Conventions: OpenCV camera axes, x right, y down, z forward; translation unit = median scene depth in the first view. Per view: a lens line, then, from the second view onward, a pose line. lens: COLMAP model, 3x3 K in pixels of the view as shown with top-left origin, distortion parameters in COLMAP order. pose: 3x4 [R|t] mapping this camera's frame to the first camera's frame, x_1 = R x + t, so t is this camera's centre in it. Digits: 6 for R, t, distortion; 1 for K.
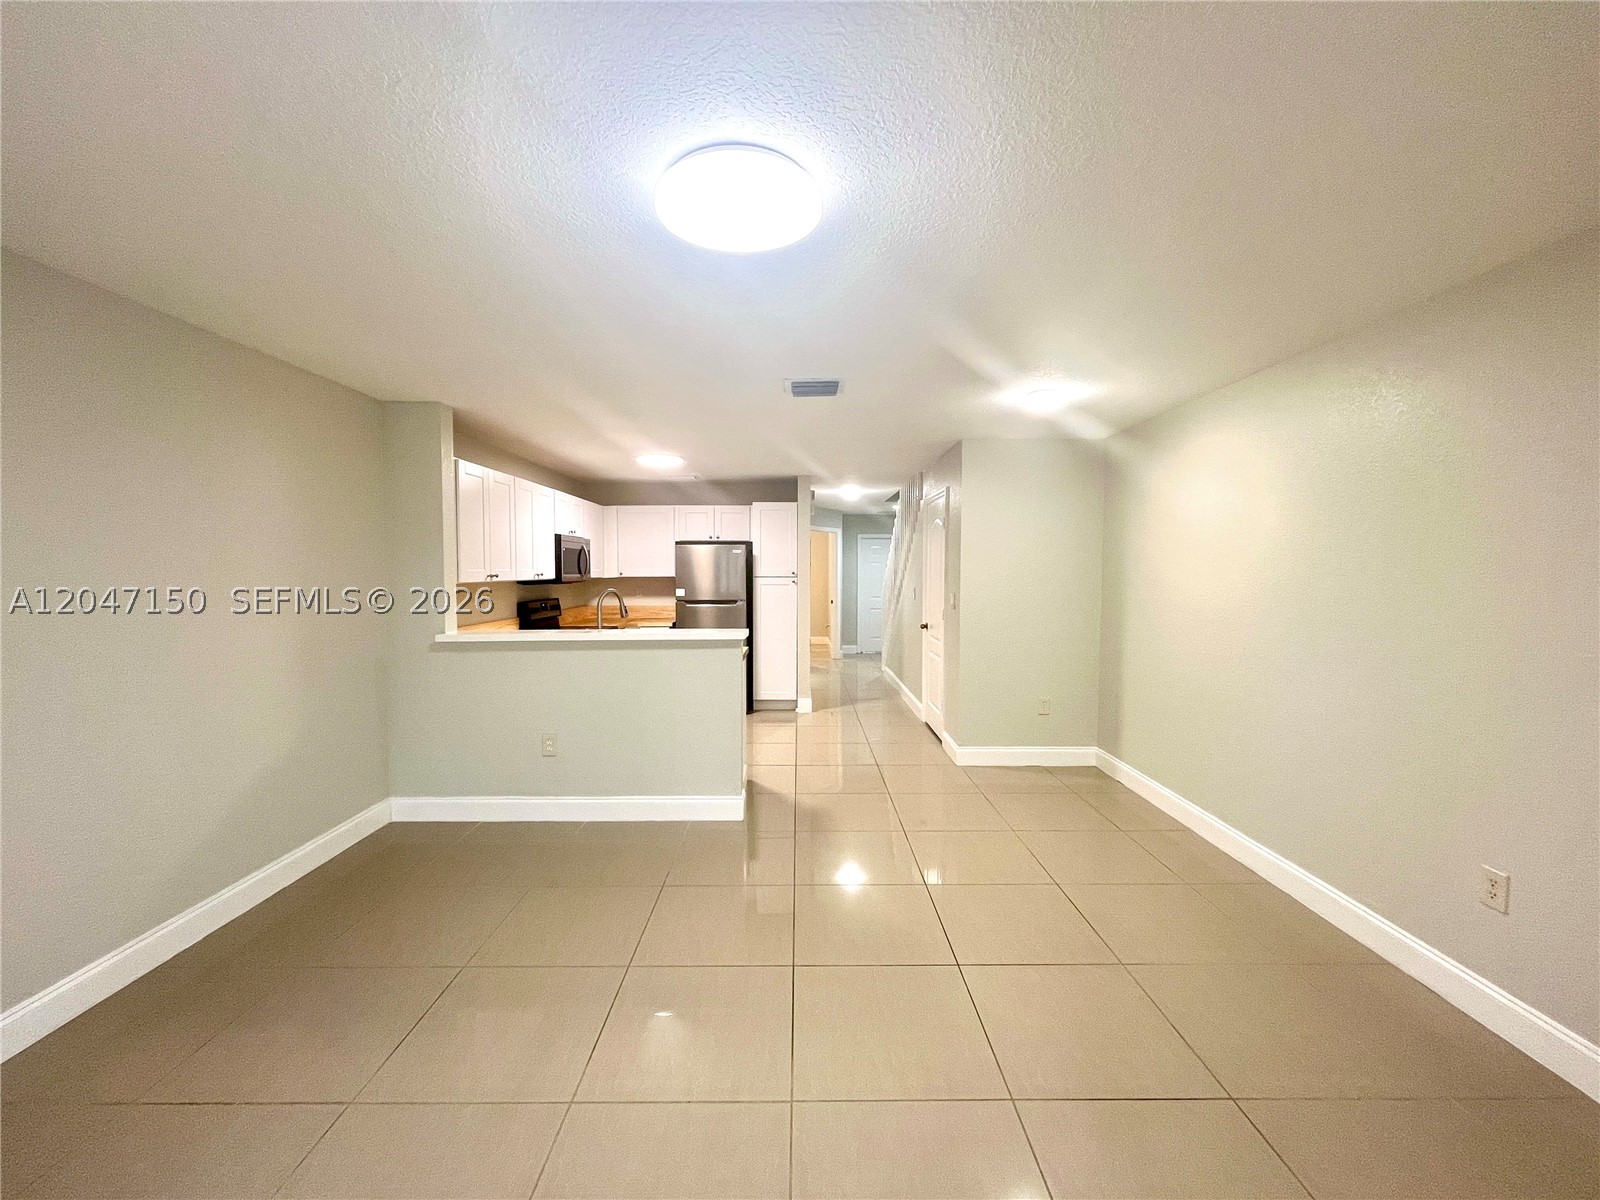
lens RADIAL K [[650.0, 0, 796.9], [0, 650.0, 594.3], [0, 0, 1]] dist [-0.001983, 0.000303]
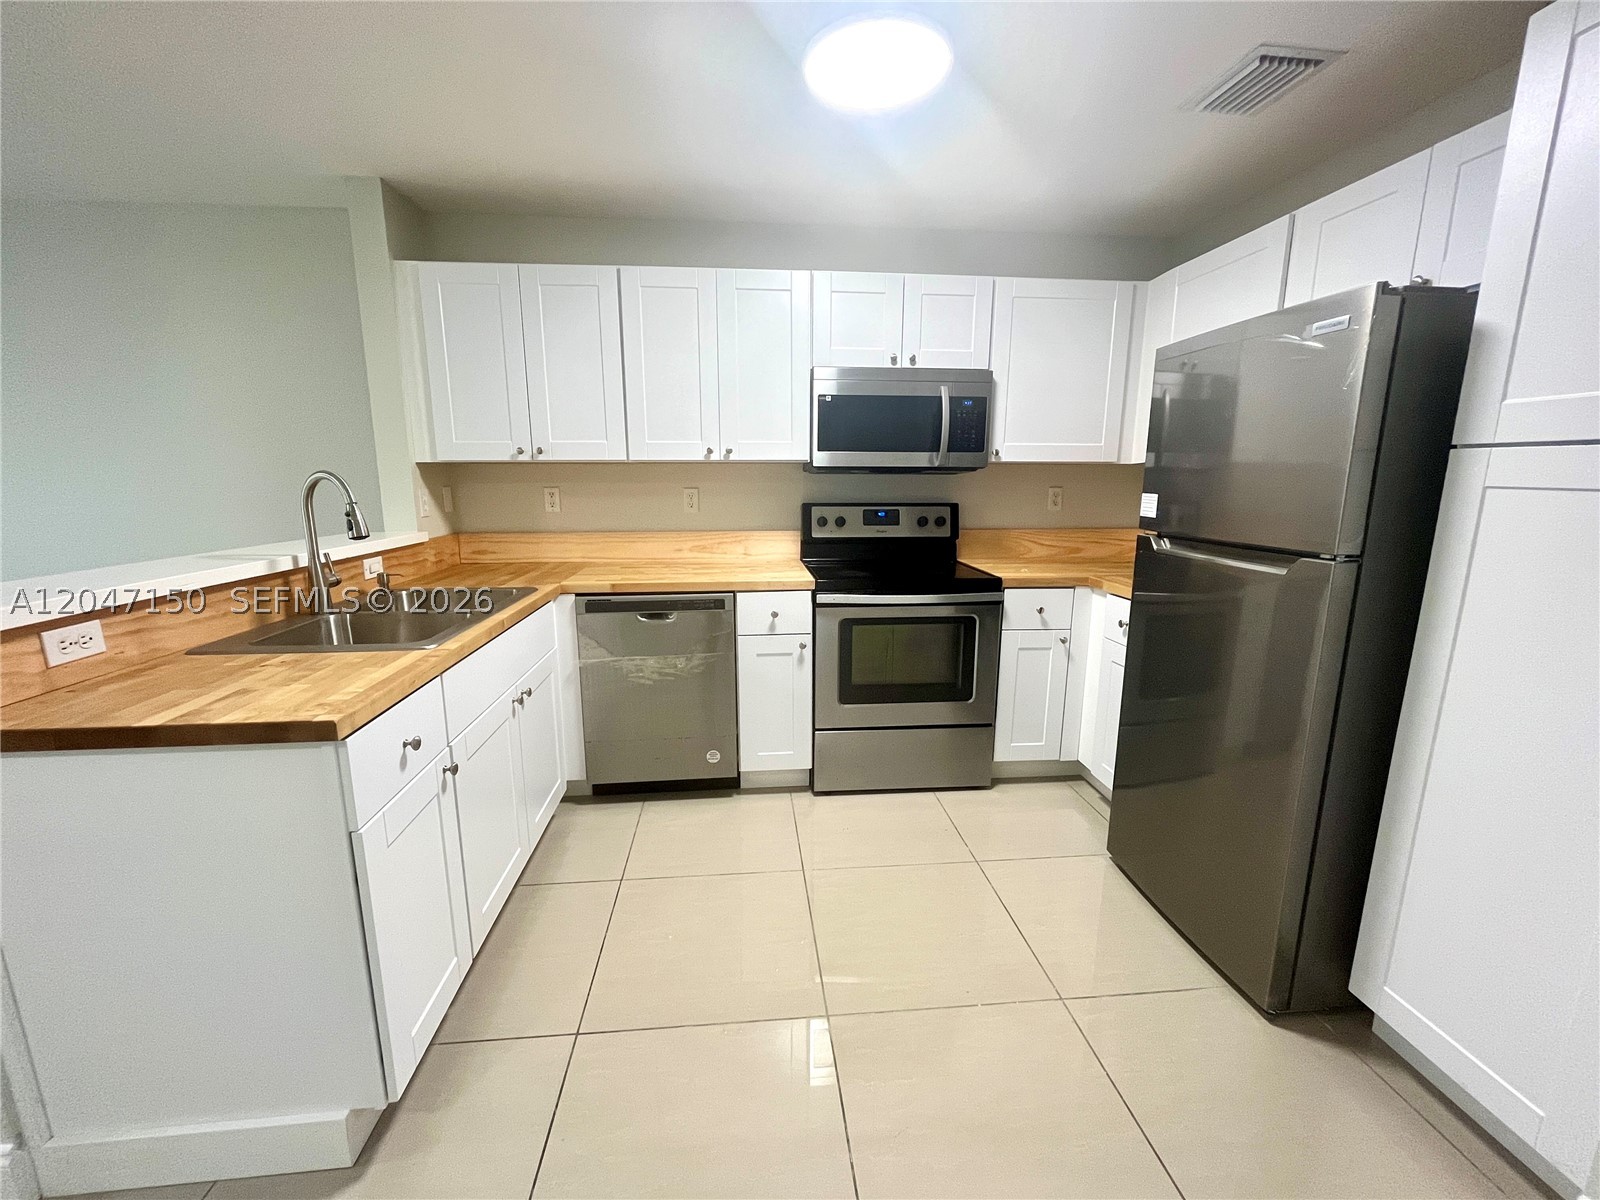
lens RADIAL K [[650.0, 0, 796.9], [0, 650.0, 594.3], [0, 0, 1]] dist [-0.001983, 0.000303]
pose [[0.094086, 0.183882, -0.978435, 0.119145], [-0.035795, 0.982784, 0.181257, -0.011336], [0.994920, 0.017969, 0.099048, 0.800252]]
